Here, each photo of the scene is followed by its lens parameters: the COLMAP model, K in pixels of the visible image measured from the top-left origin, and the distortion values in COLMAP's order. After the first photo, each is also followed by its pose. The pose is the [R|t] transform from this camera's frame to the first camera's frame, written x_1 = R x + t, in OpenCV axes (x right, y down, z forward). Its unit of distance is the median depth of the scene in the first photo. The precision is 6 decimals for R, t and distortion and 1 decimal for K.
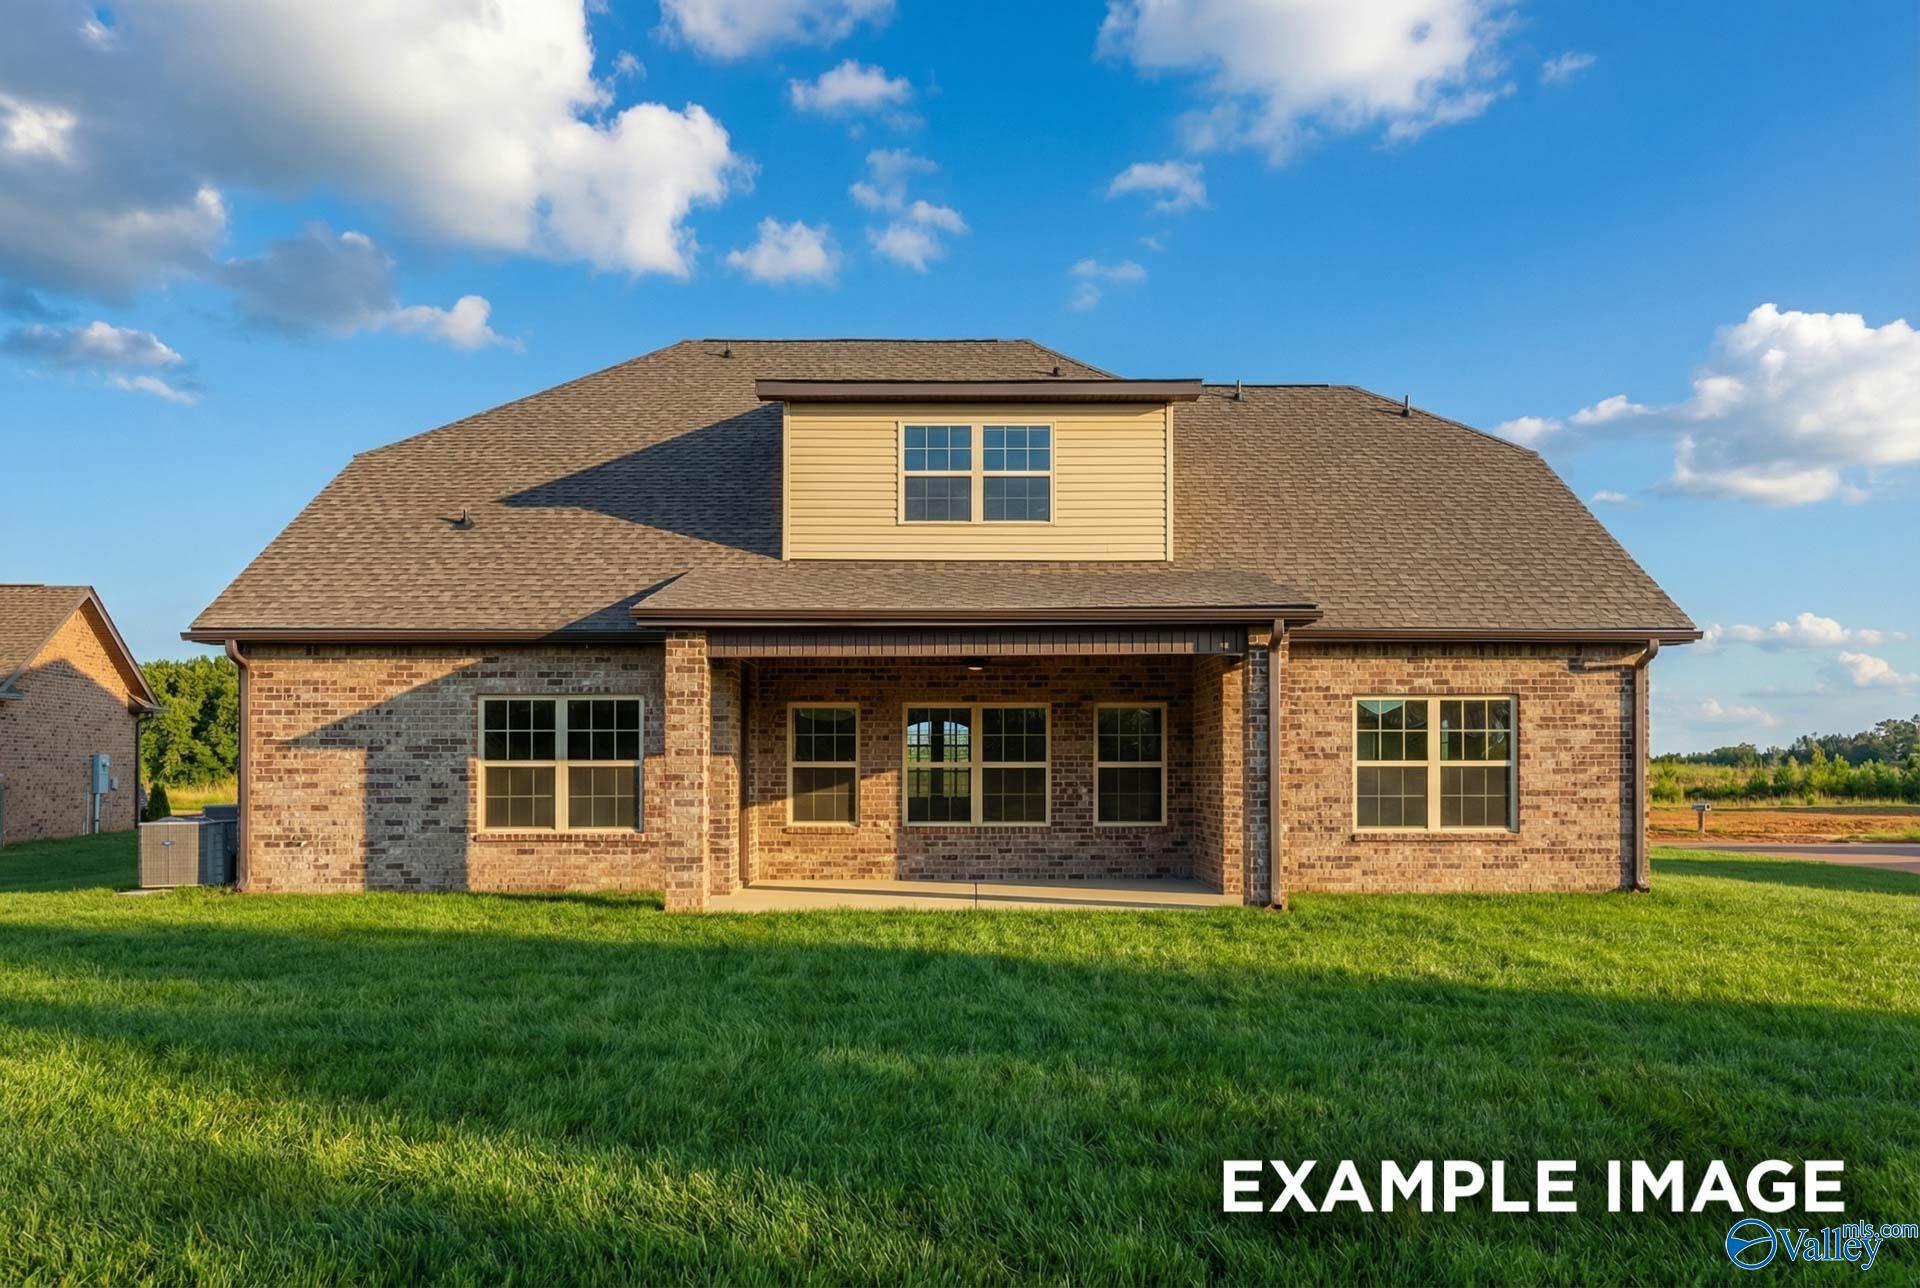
lens RADIAL K [[1389.2, 0, 961.5], [0, 1389.2, 651.1], [0, 0, 1]] dist [-0.012100, 0.003534]
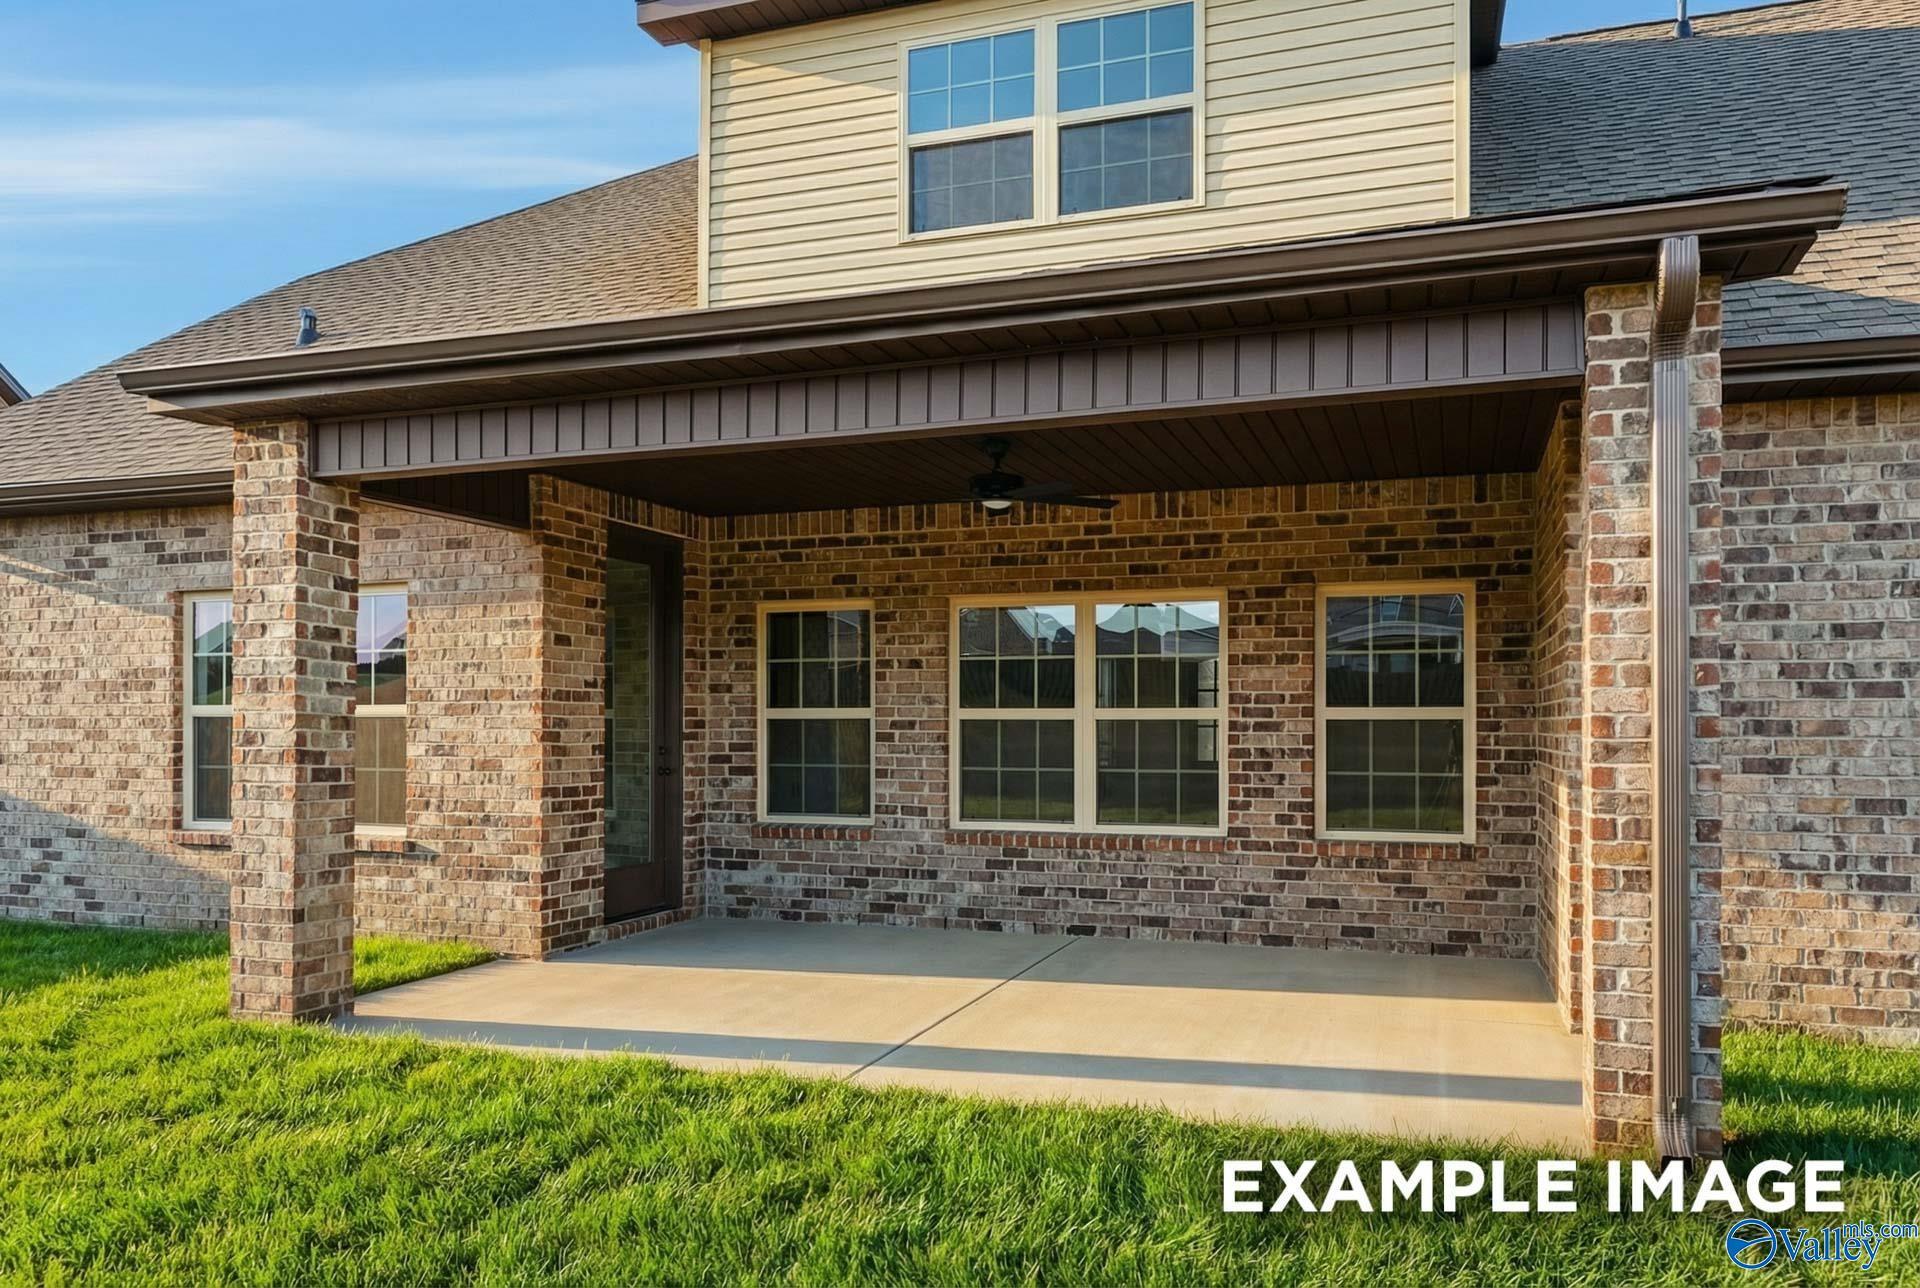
lens RADIAL K [[1389.2, 0, 952.9], [0, 1389.2, 655.0], [0, 0, 1]] dist [-0.012100, 0.003534]
pose [[0.945656, -0.014180, -0.324858, 0.137718], [0.026001, 0.999147, 0.032075, 0.043947], [0.324127, -0.038779, 0.945219, 0.515871]]
